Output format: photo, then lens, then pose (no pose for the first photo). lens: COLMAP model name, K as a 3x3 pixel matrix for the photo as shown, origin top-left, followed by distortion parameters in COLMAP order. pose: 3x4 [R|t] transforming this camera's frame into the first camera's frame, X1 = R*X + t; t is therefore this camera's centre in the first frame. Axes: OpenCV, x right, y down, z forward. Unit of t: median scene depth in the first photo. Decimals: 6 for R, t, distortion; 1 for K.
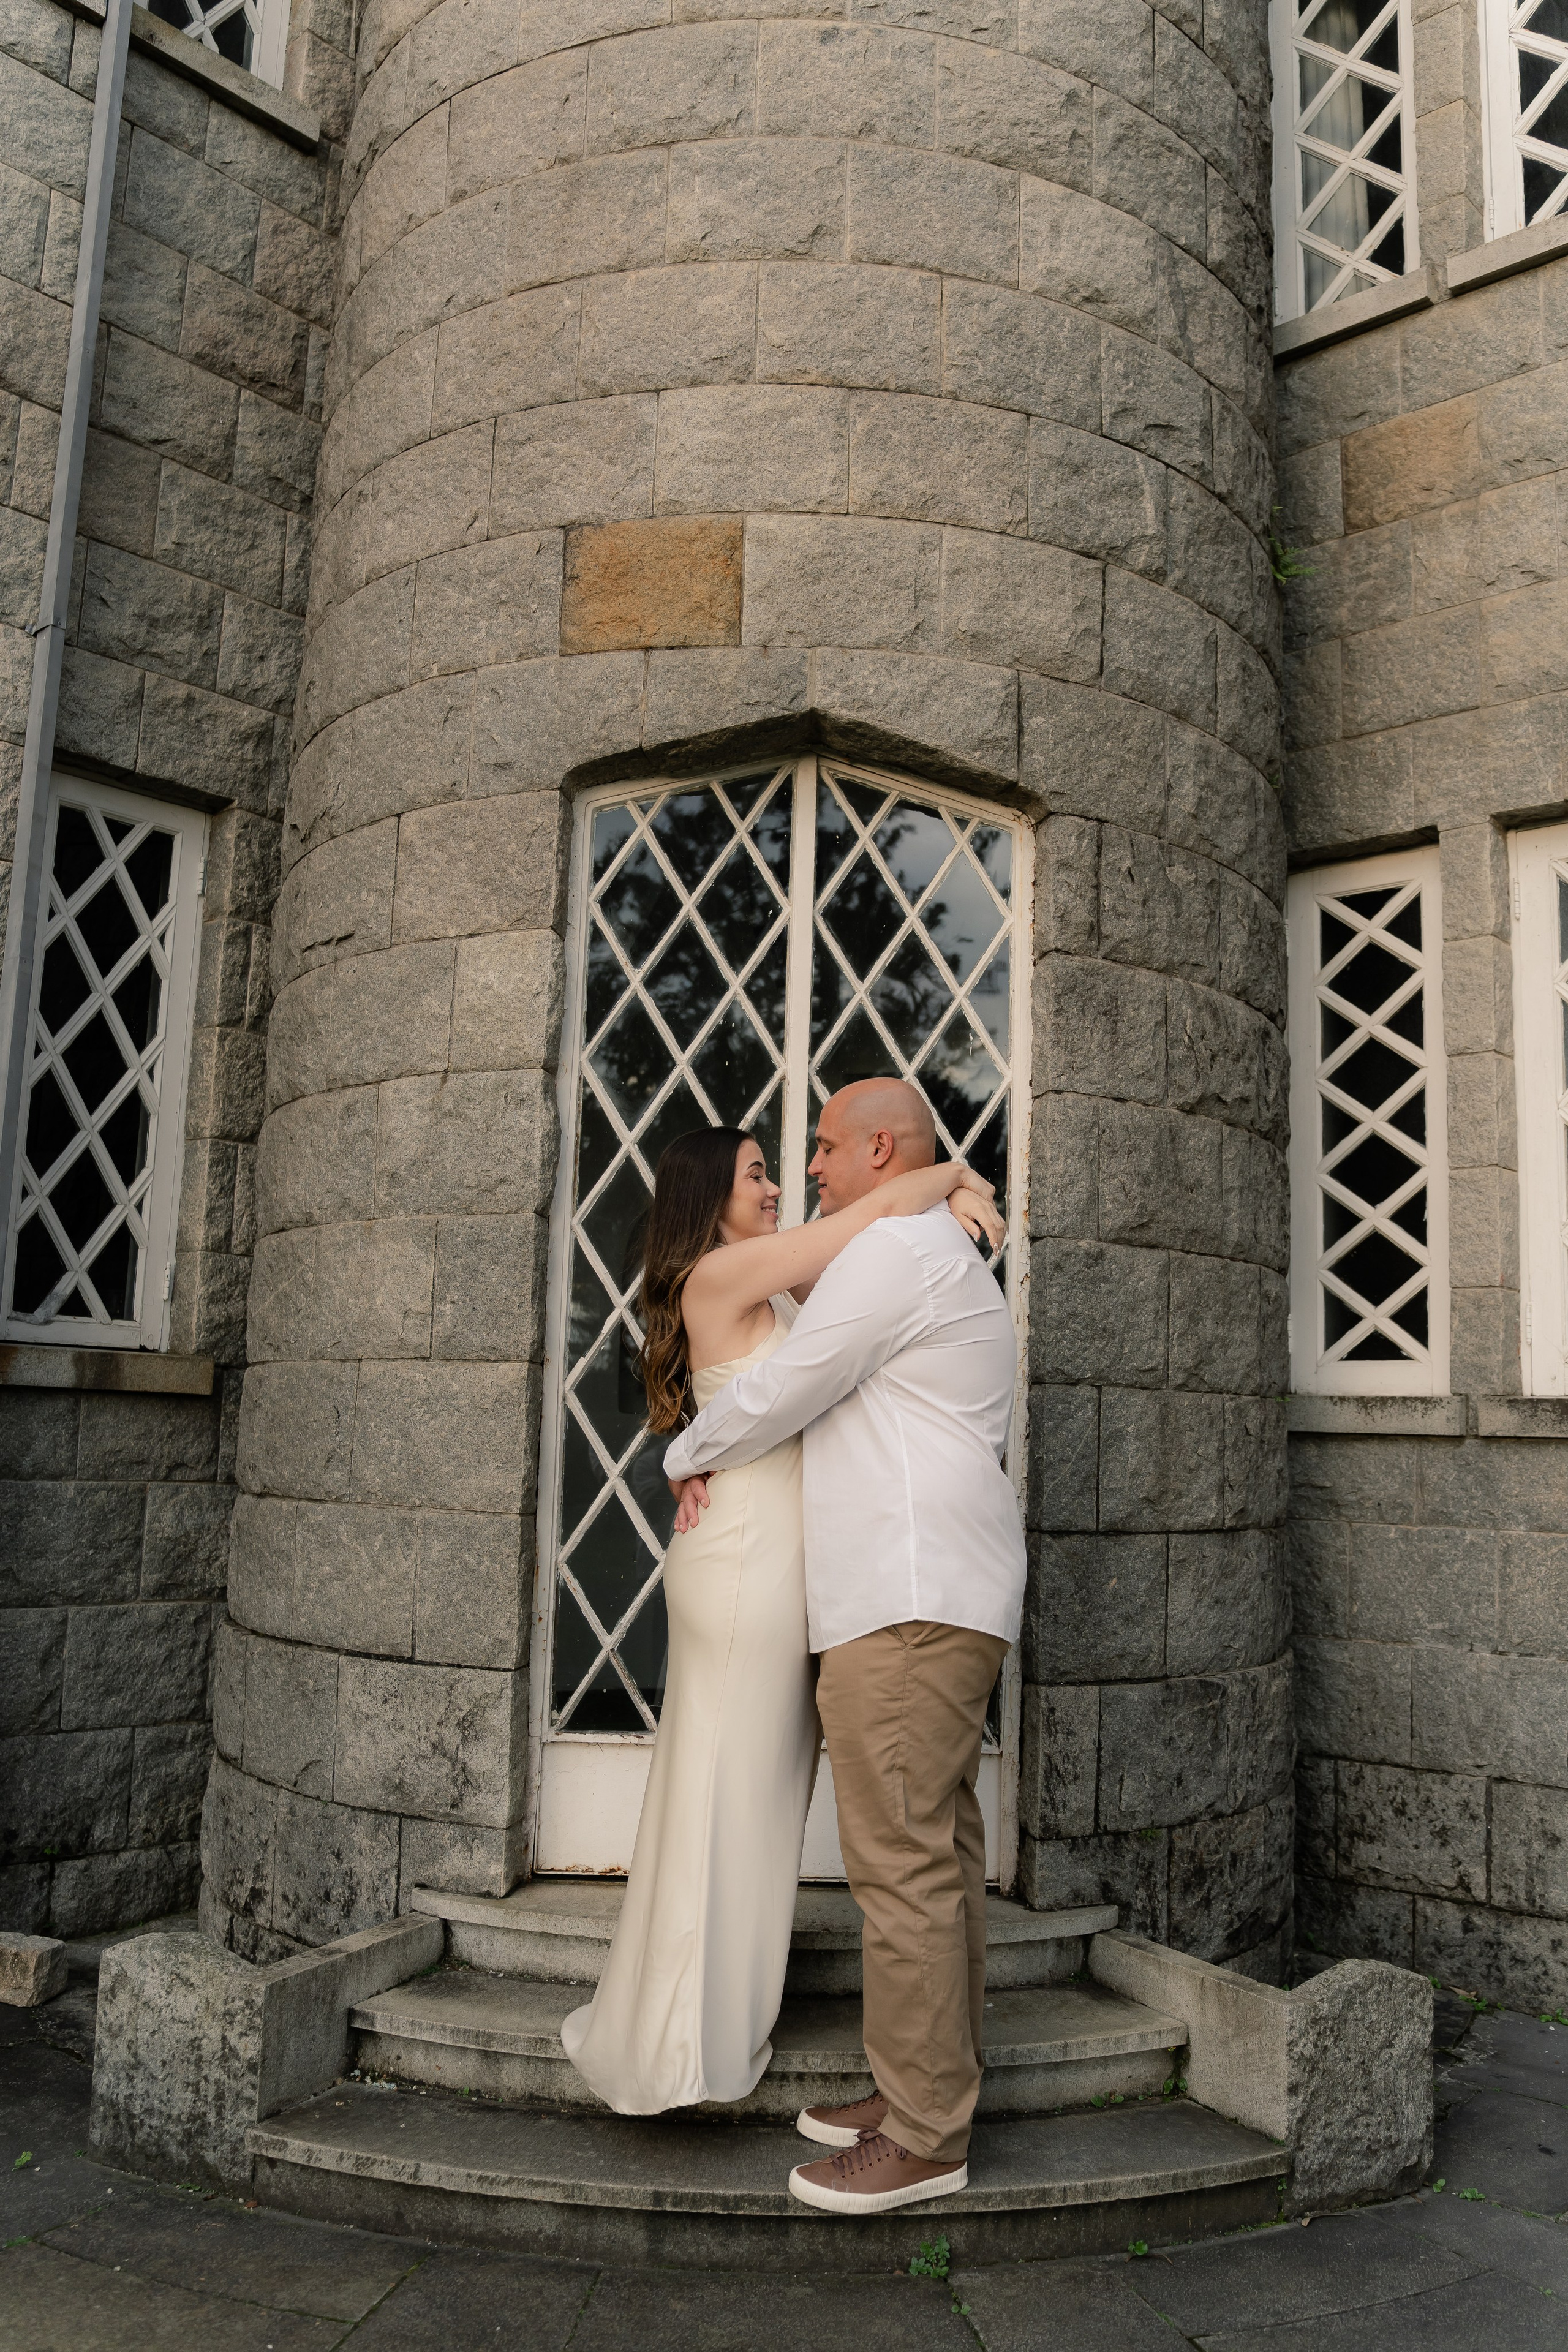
lens RADIAL K [[1885.8, 0, 784.0], [0, 1885.8, 1176.0], [0, 0, 1]] dist [-0.106587, 0.065612]
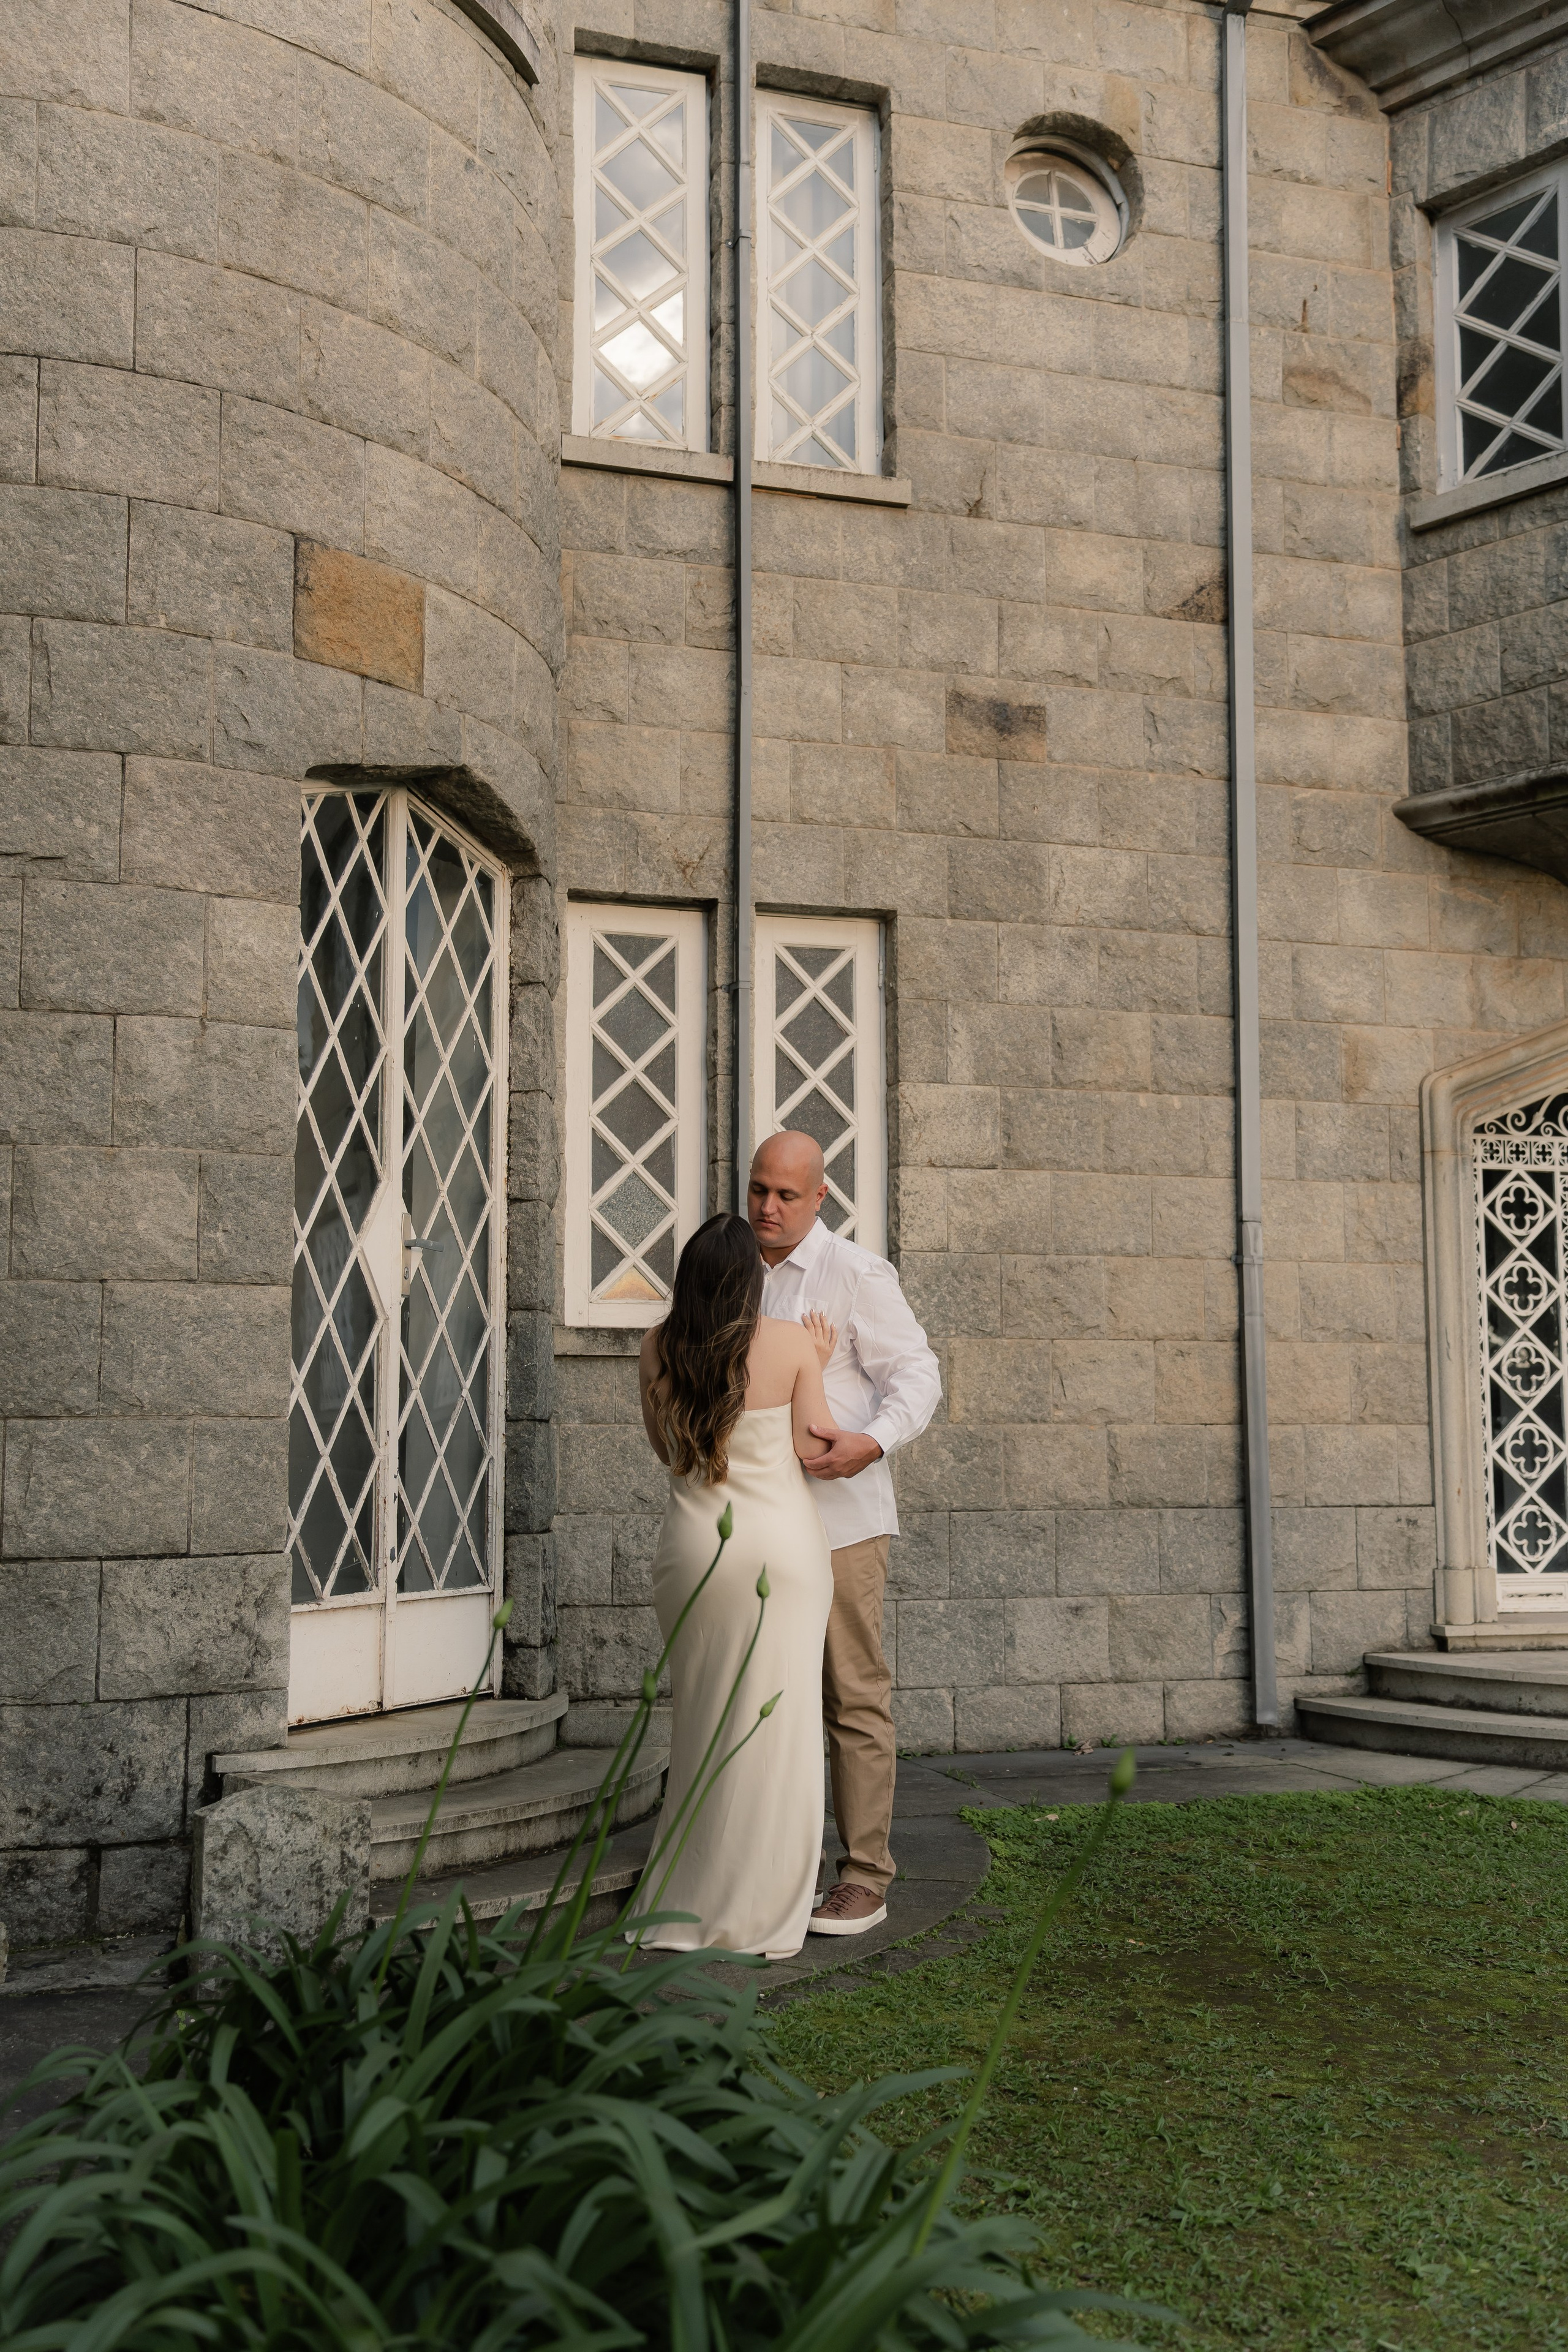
lens RADIAL K [[2393.9, 0, 784.0], [0, 2393.9, 1176.0], [0, 0, 1]] dist [0.020275, 0.028496]
pose [[0.481842, 0.060414, 0.874173, -1.235680], [-0.101296, 0.994772, -0.012914, 0.019304], [-0.870384, -0.082328, 0.485442, 0.025601]]
